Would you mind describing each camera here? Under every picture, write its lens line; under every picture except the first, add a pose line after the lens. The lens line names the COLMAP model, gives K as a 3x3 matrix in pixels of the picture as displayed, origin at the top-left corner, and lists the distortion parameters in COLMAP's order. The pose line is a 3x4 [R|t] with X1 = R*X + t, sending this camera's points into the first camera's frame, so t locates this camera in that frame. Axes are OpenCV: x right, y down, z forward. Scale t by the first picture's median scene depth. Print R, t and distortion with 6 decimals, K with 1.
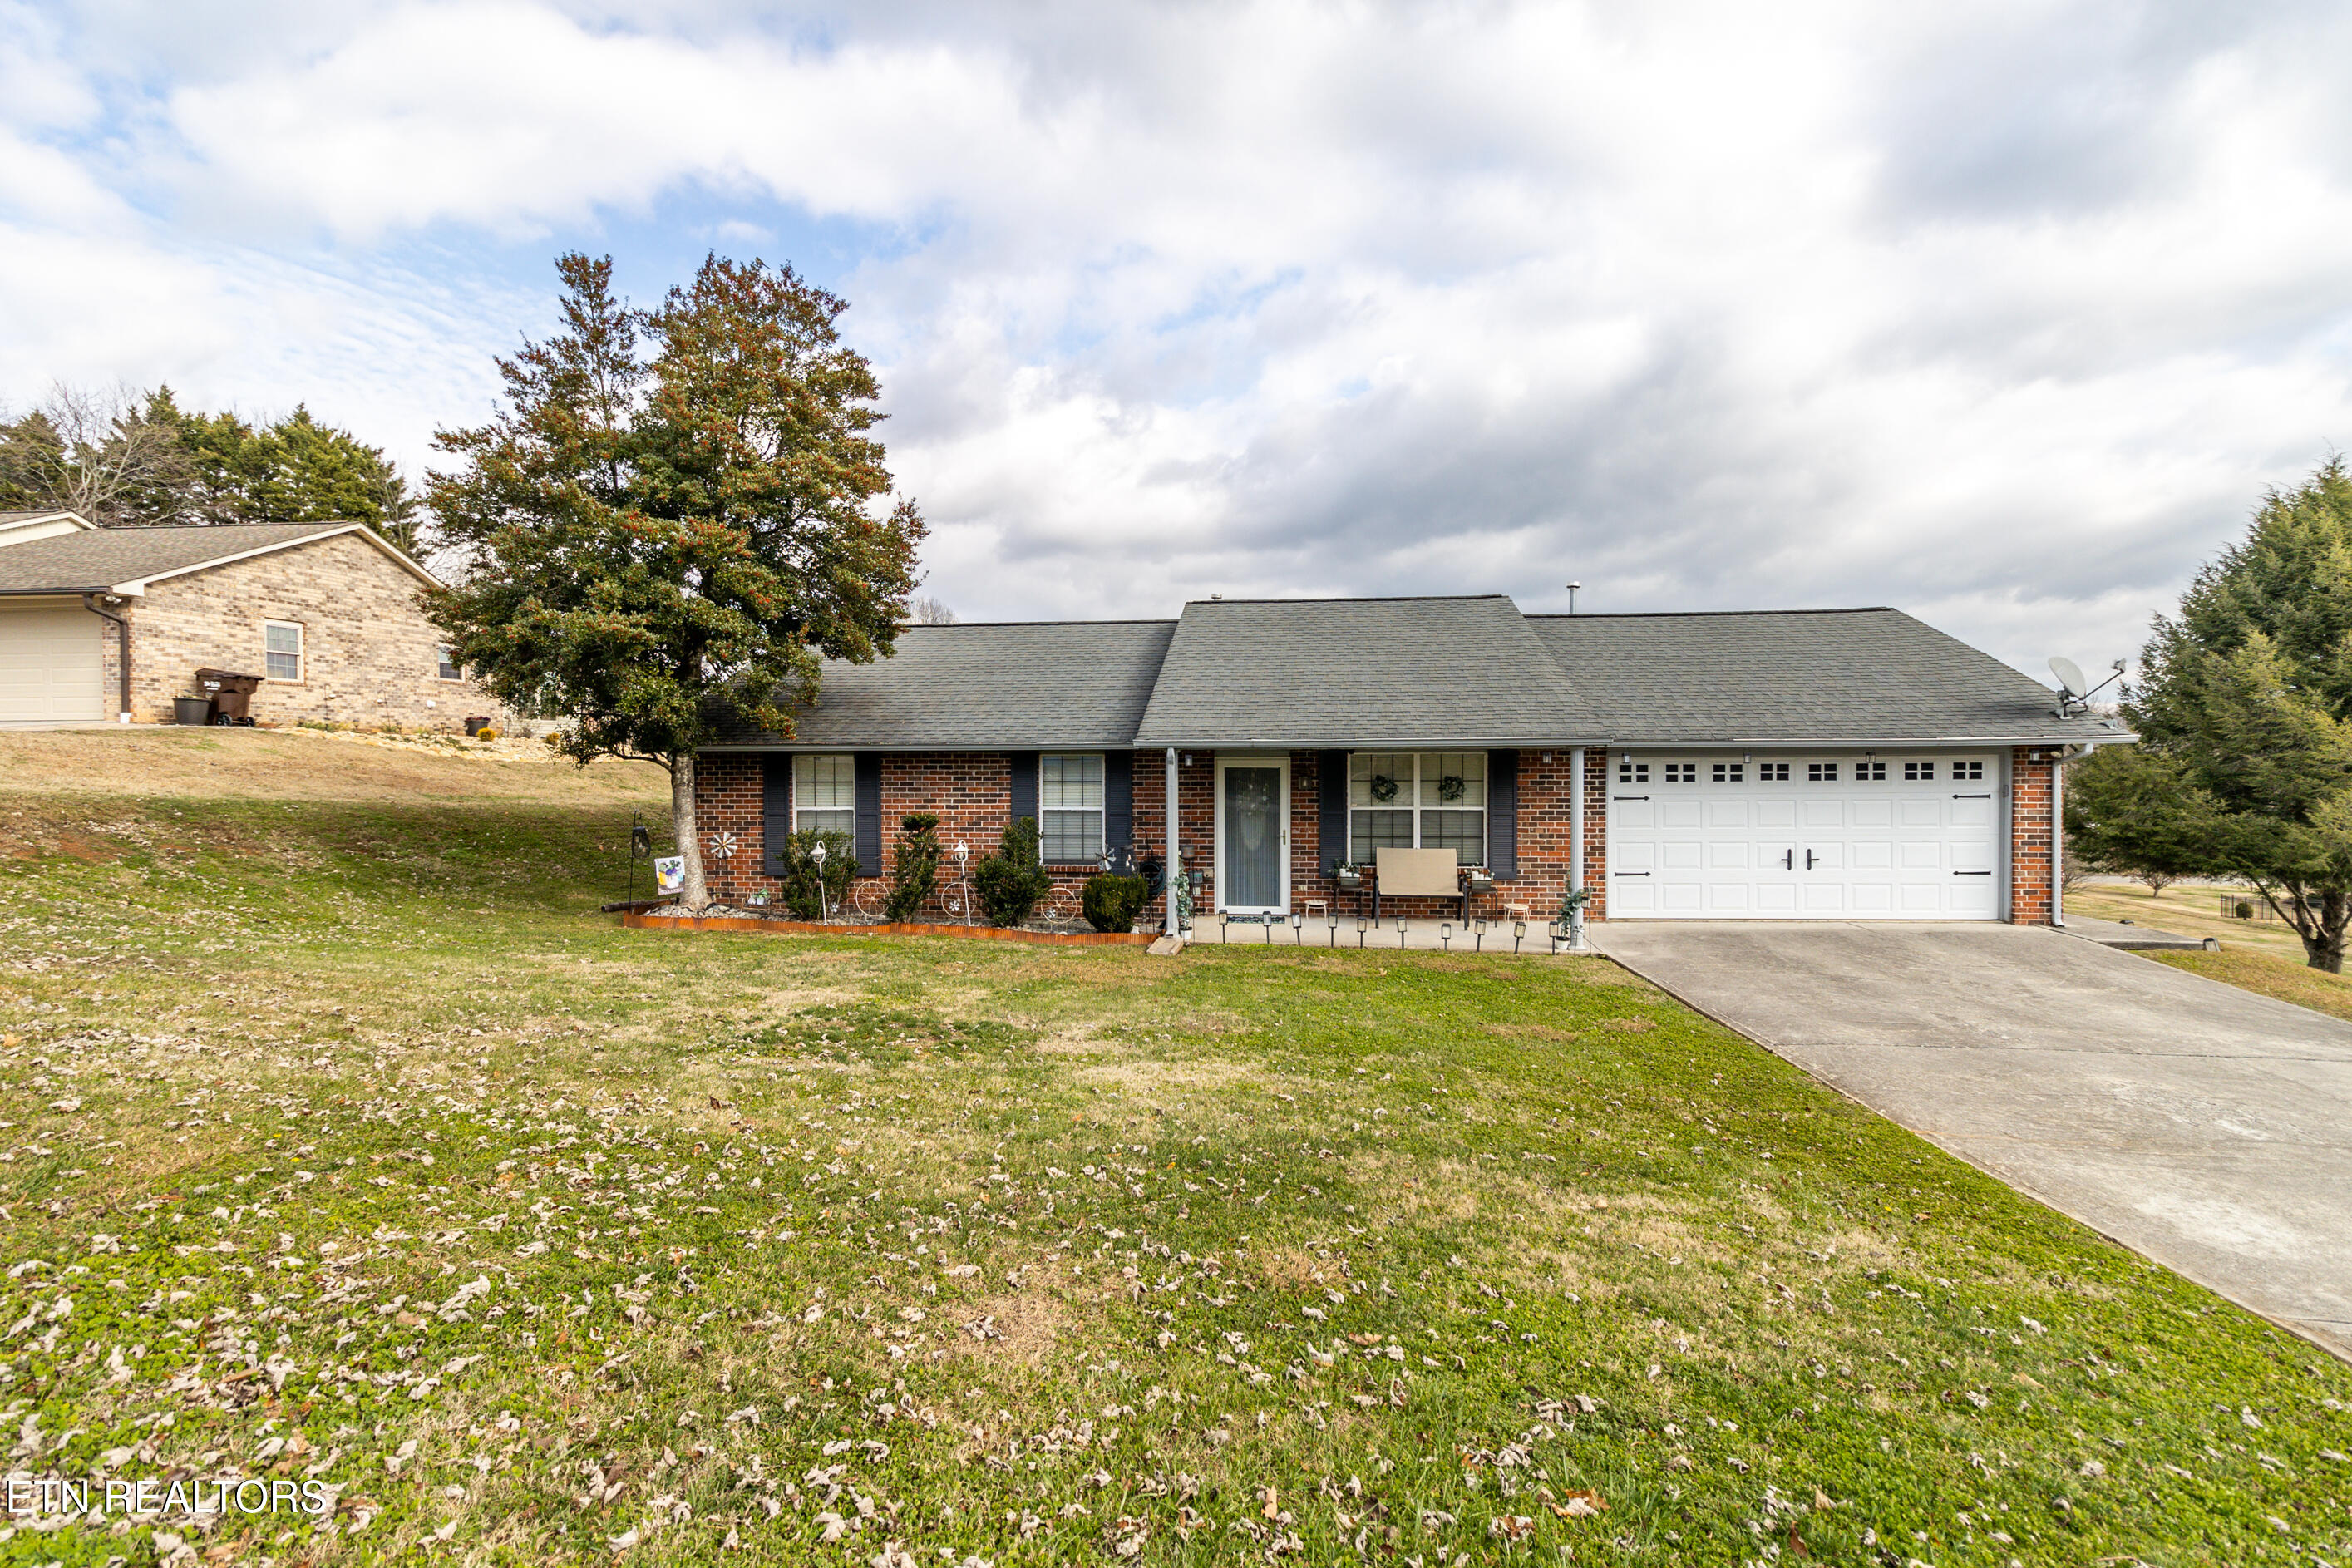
lens RADIAL K [[1109.5, 0, 1176.0], [0, 1109.5, 784.0], [0, 0, 1]] dist [0.001660, 0.001087]
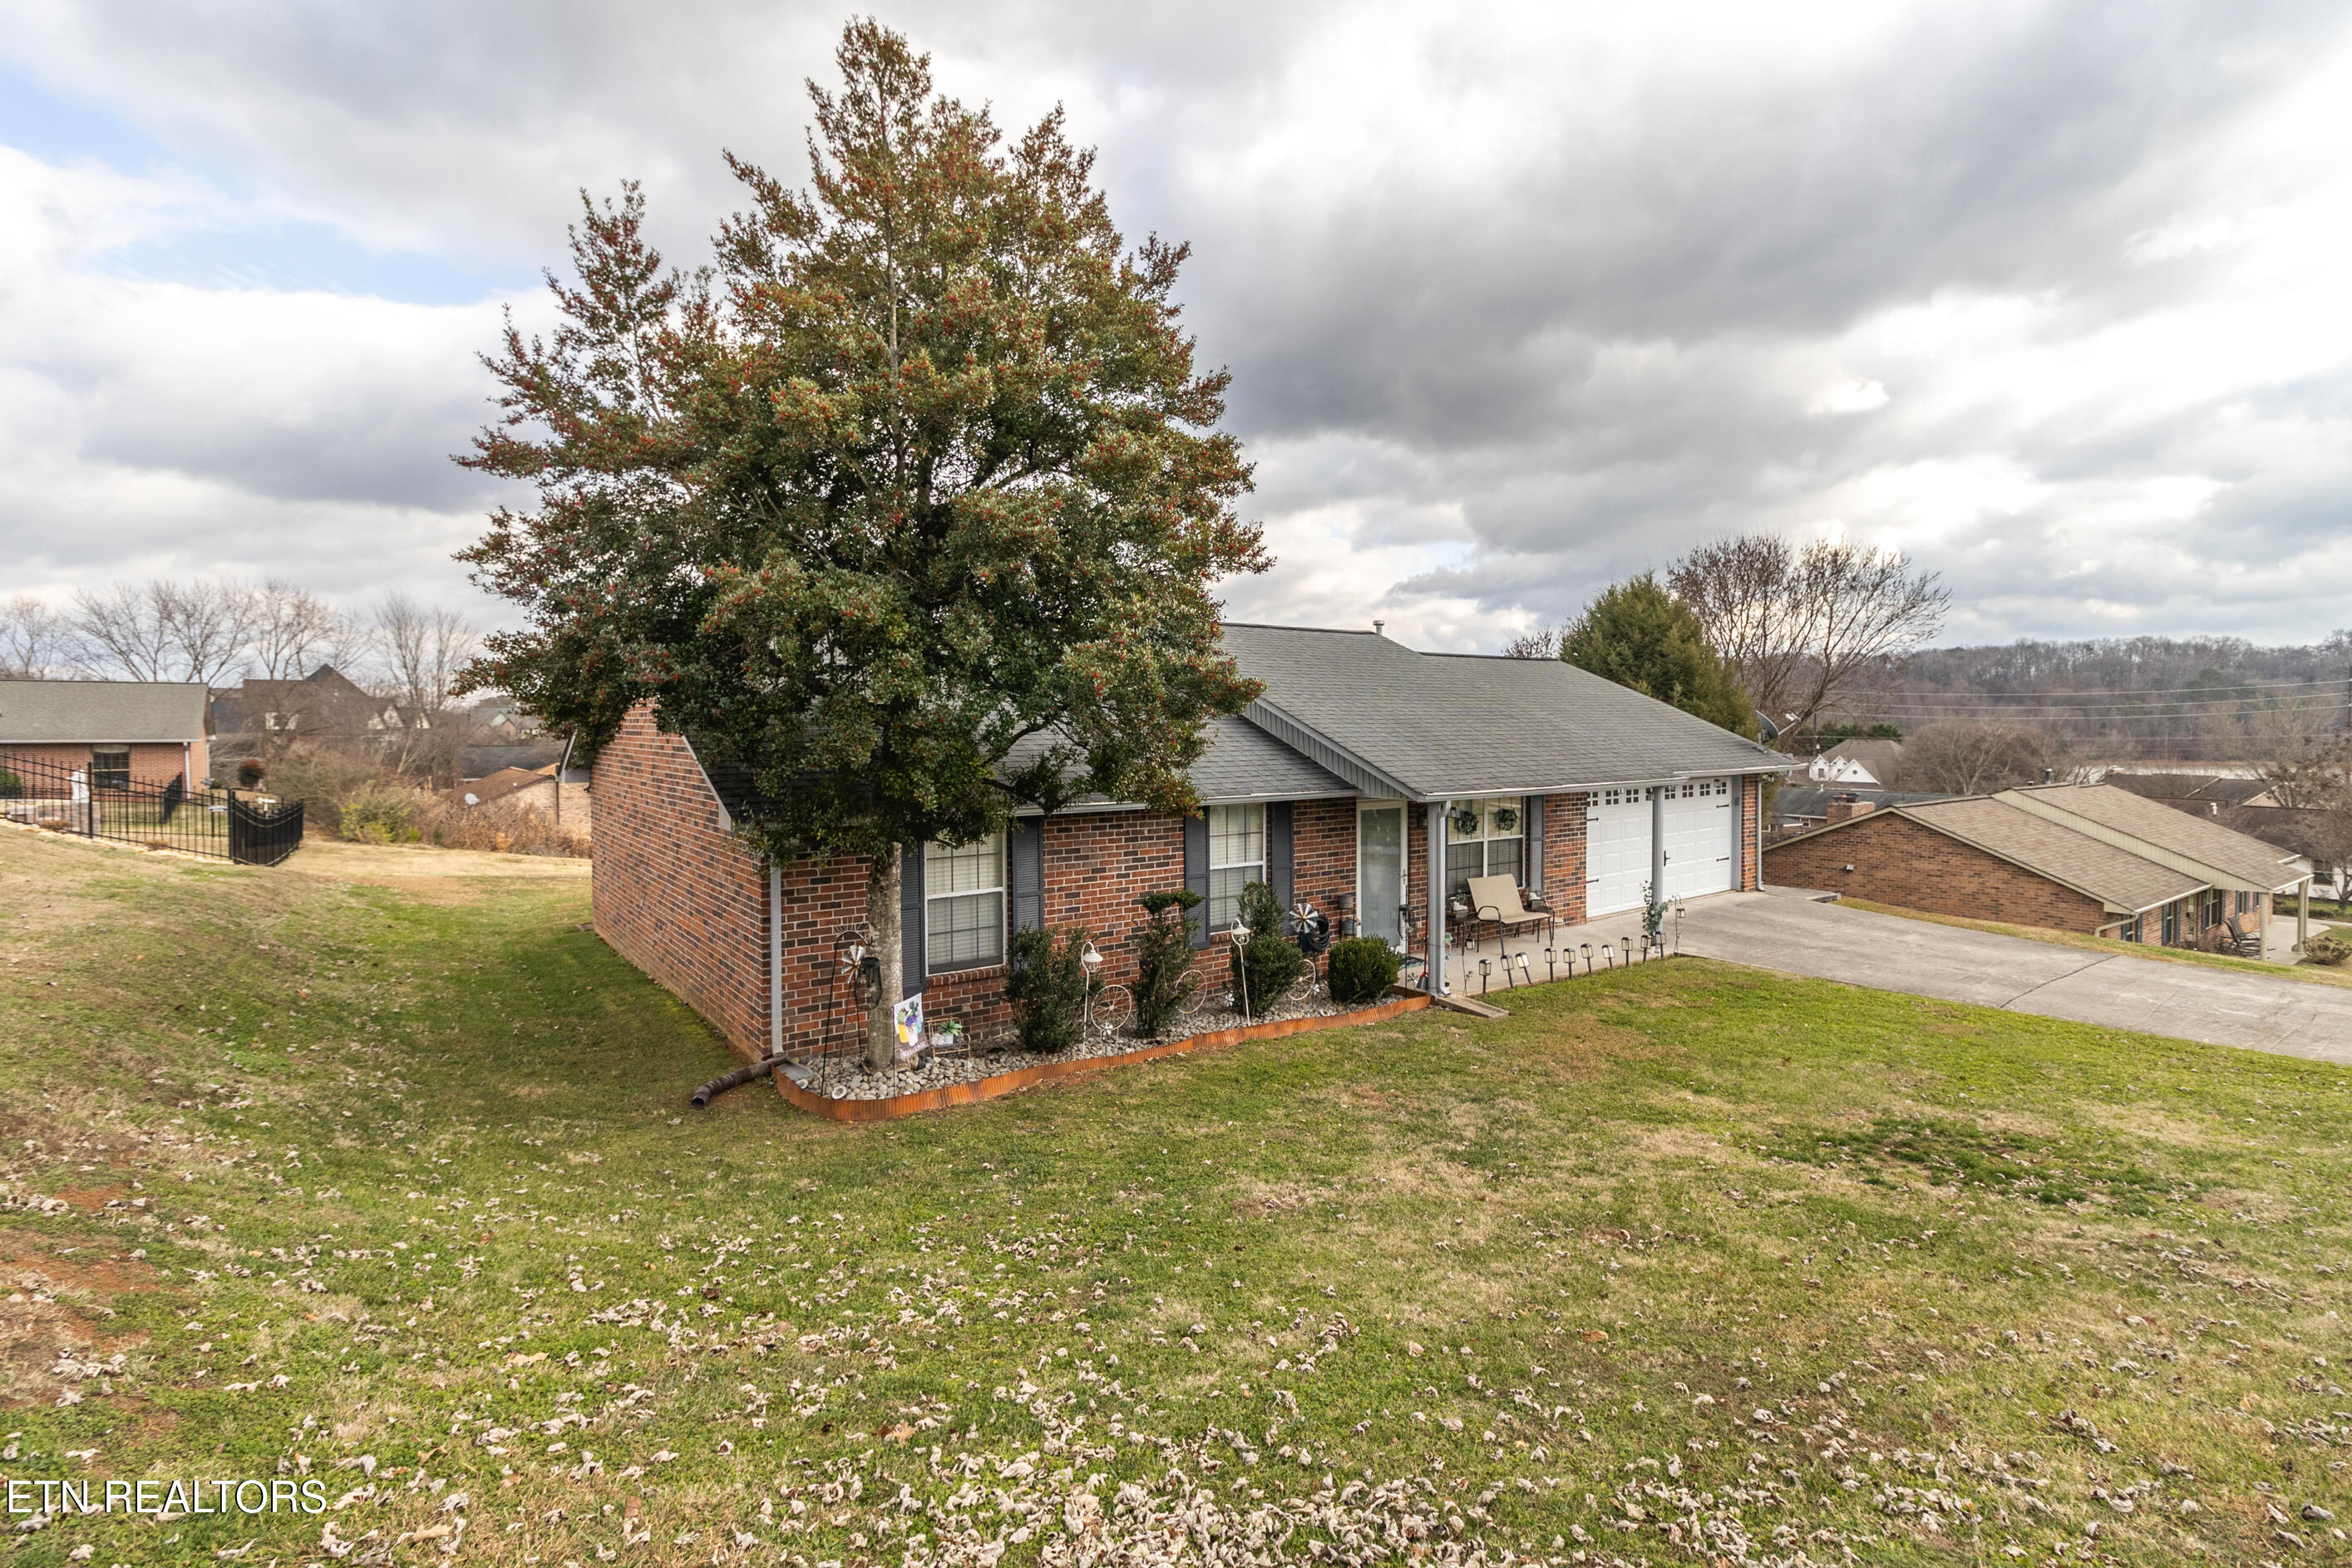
lens RADIAL K [[1109.5, 0, 1176.0], [0, 1109.5, 784.0], [0, 0, 1]] dist [0.001660, 0.001087]
pose [[0.743102, -0.035041, 0.668260, -0.742687], [0.022269, 0.999370, 0.027640, -0.070291], [-0.668808, -0.005658, 0.743414, 0.400961]]
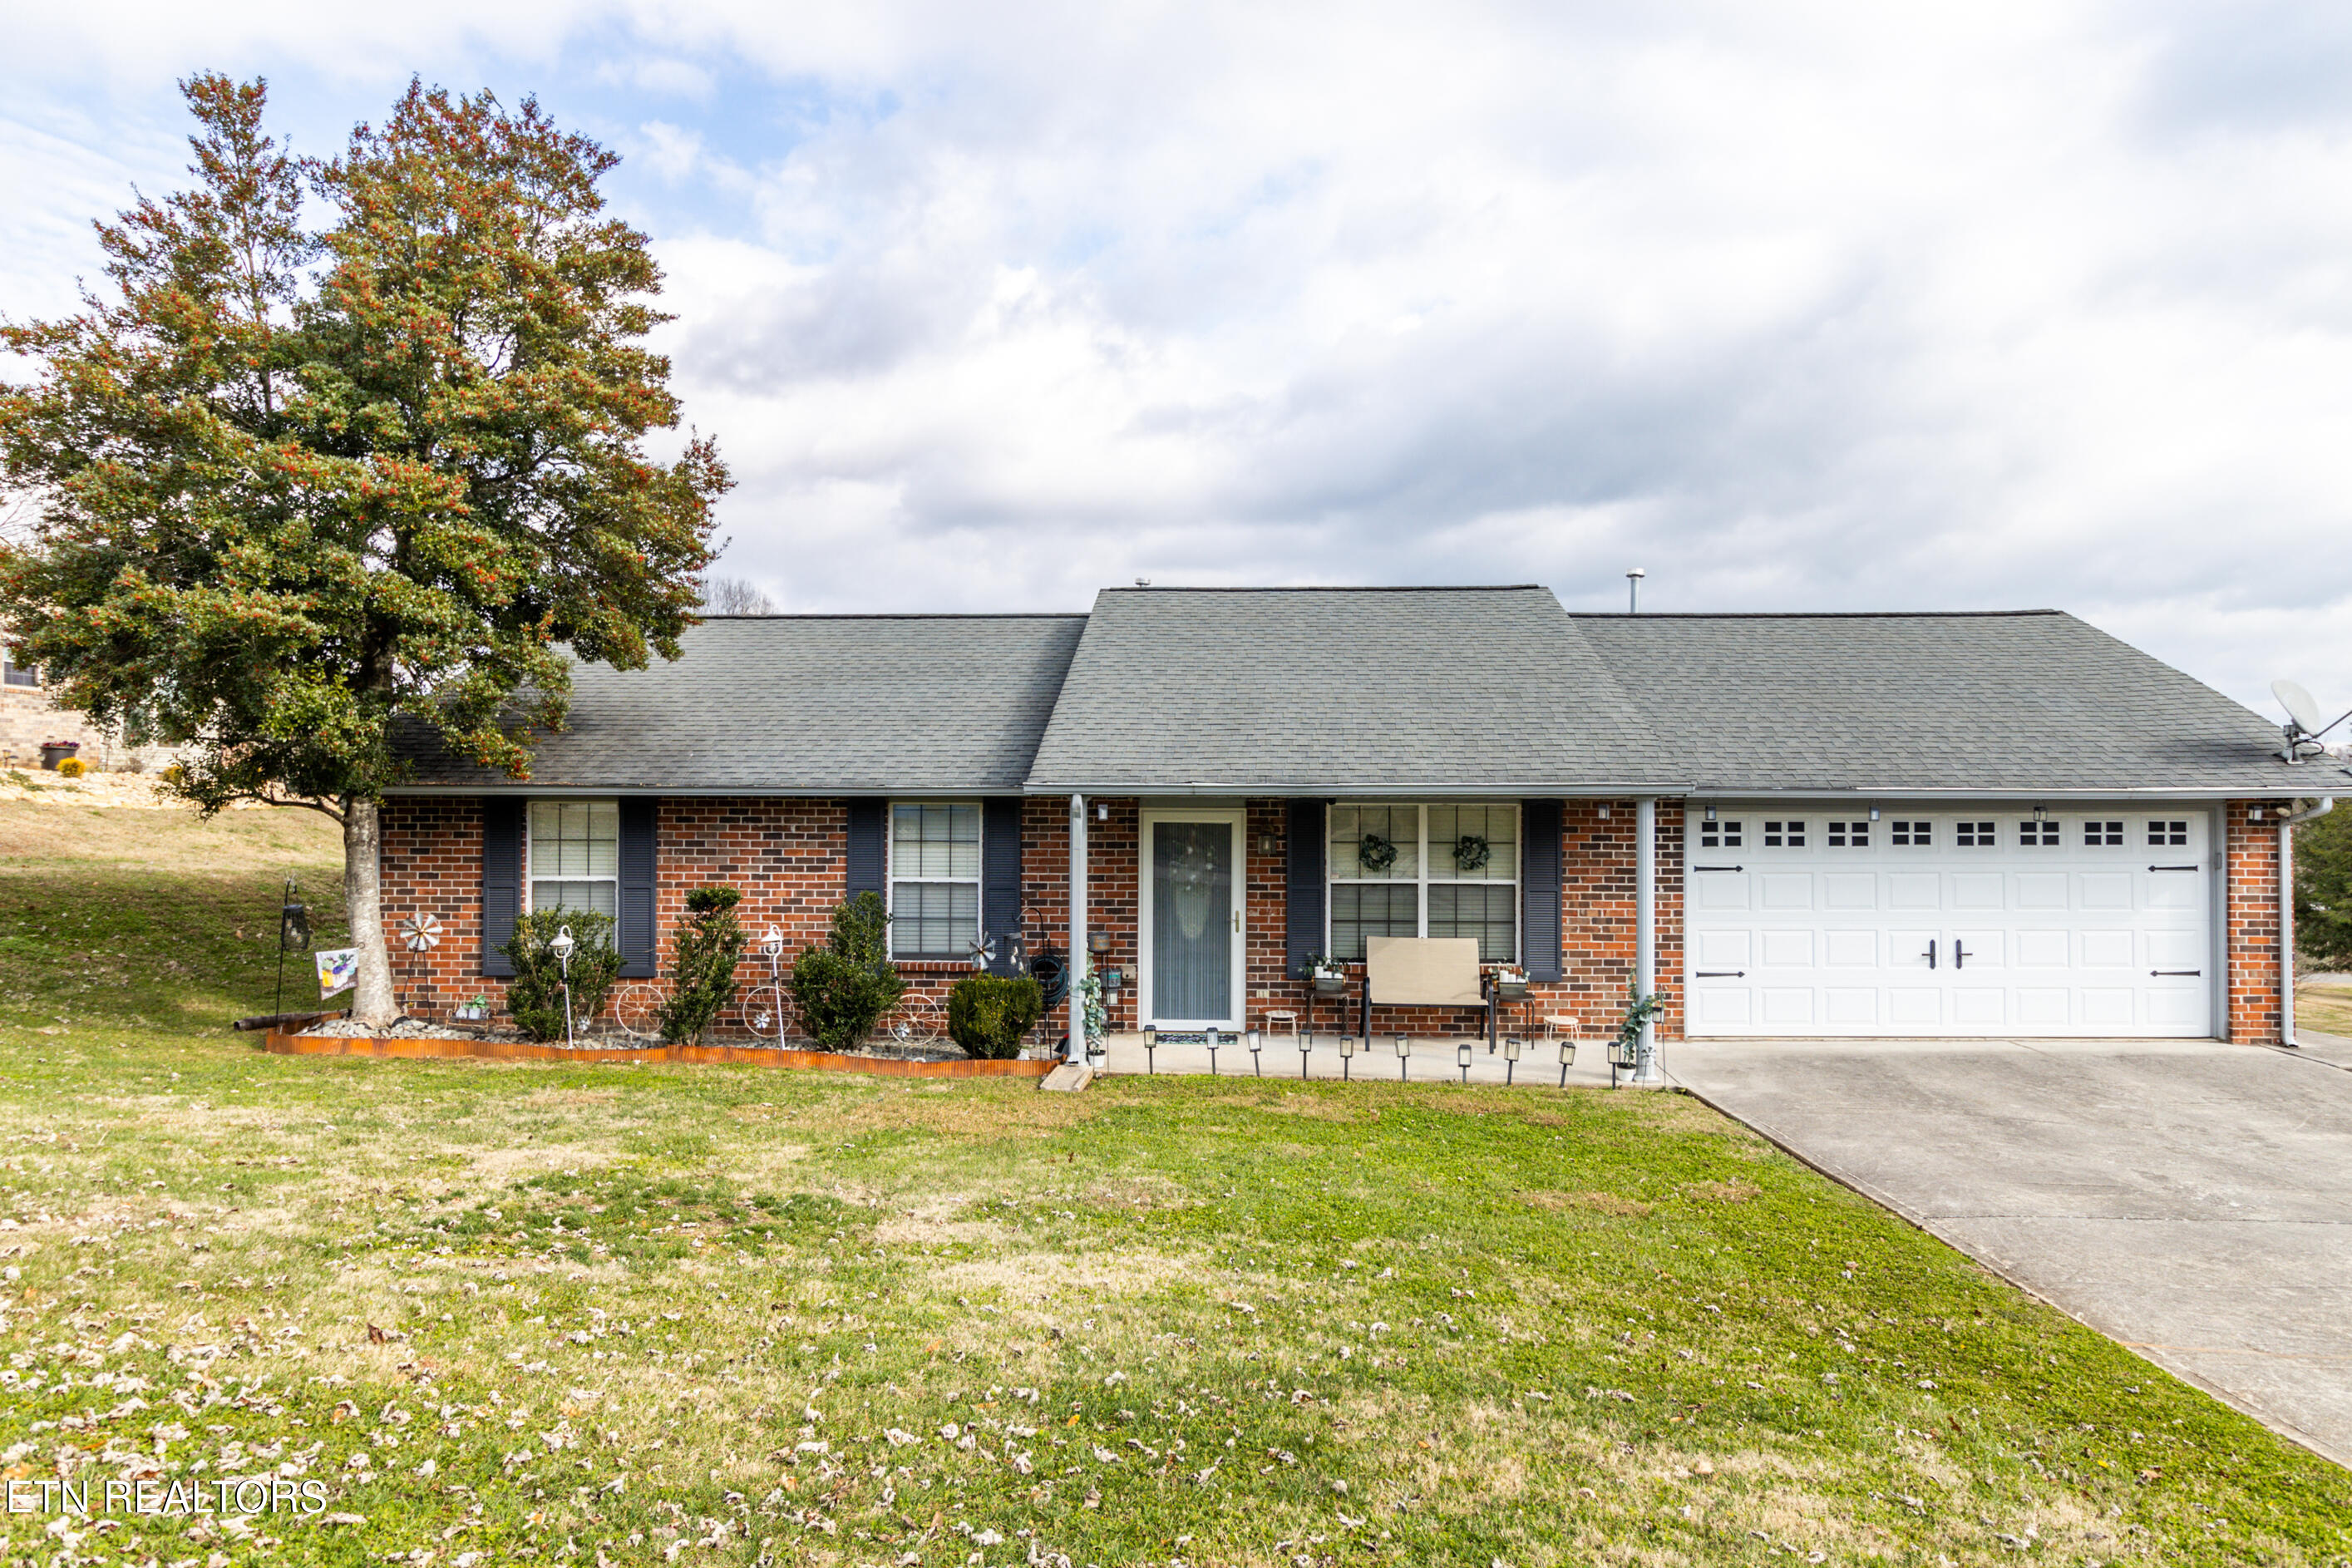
lens RADIAL K [[1509.0, 0, 1167.0], [0, 1509.0, 790.5], [0, 0, 1]] dist [0.002542, -0.000400]
pose [[0.998286, 0.006777, 0.058123, -0.003287], [-0.004855, 0.999439, -0.033139, -0.003617], [-0.058315, 0.032800, 0.997759, 0.043499]]
